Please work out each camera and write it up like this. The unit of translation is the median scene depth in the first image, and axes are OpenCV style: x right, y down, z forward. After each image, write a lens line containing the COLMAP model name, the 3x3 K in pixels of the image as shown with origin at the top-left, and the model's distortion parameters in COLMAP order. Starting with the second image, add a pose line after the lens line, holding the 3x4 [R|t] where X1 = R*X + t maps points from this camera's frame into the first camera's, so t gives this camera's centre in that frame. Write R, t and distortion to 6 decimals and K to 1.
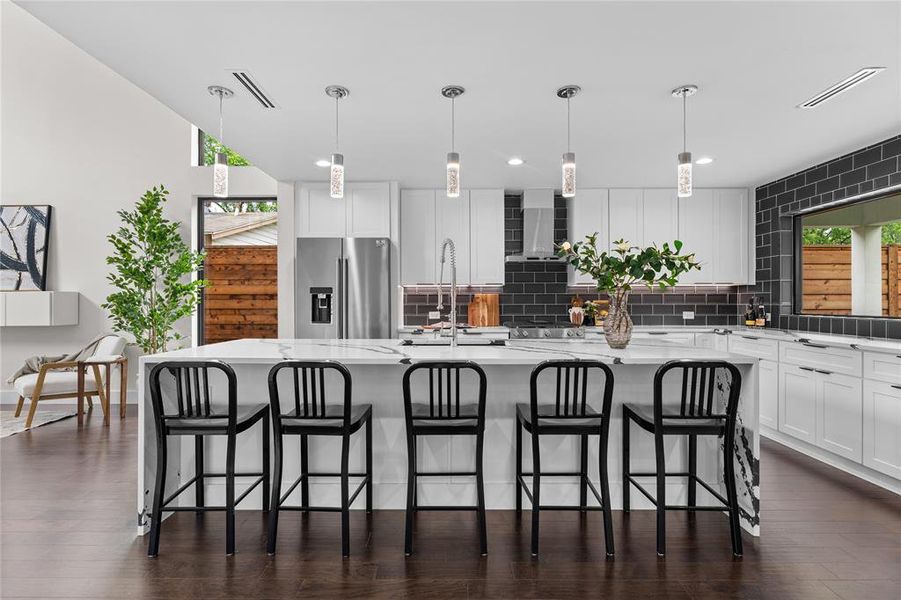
lens RADIAL K [[447.7, 0, 450.5], [0, 447.7, 300.0], [0, 0, 1]] dist [-0.001754, -0.000124]
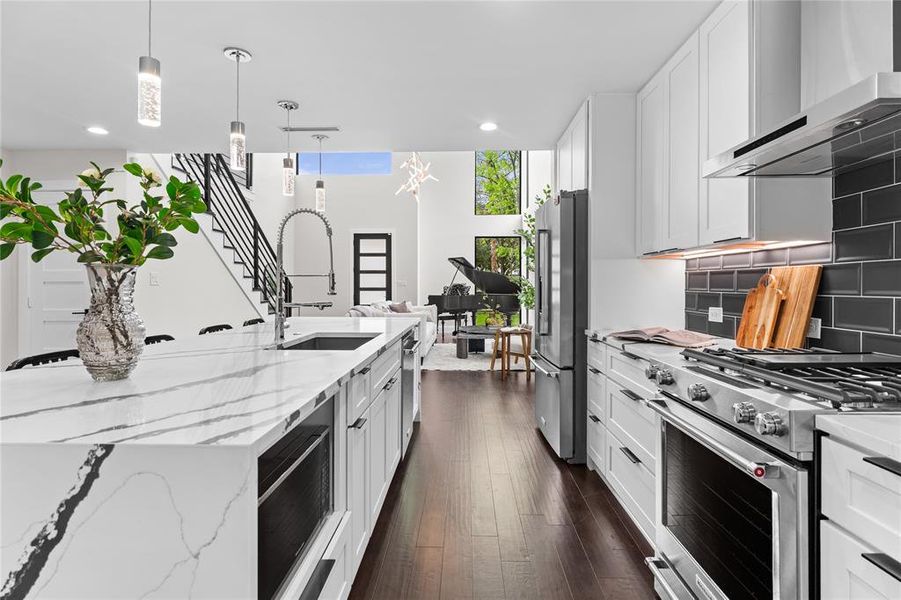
lens RADIAL K [[451.6, 0, 451.0], [0, 451.6, 287.2], [0, 0, 1]] dist [-0.000493, -0.000202]
pose [[-0.022088, 0.006142, -0.999737, 0.477799], [-0.000887, 0.999981, 0.006163, 0.001782], [0.999756, 0.001023, -0.022082, 0.757235]]
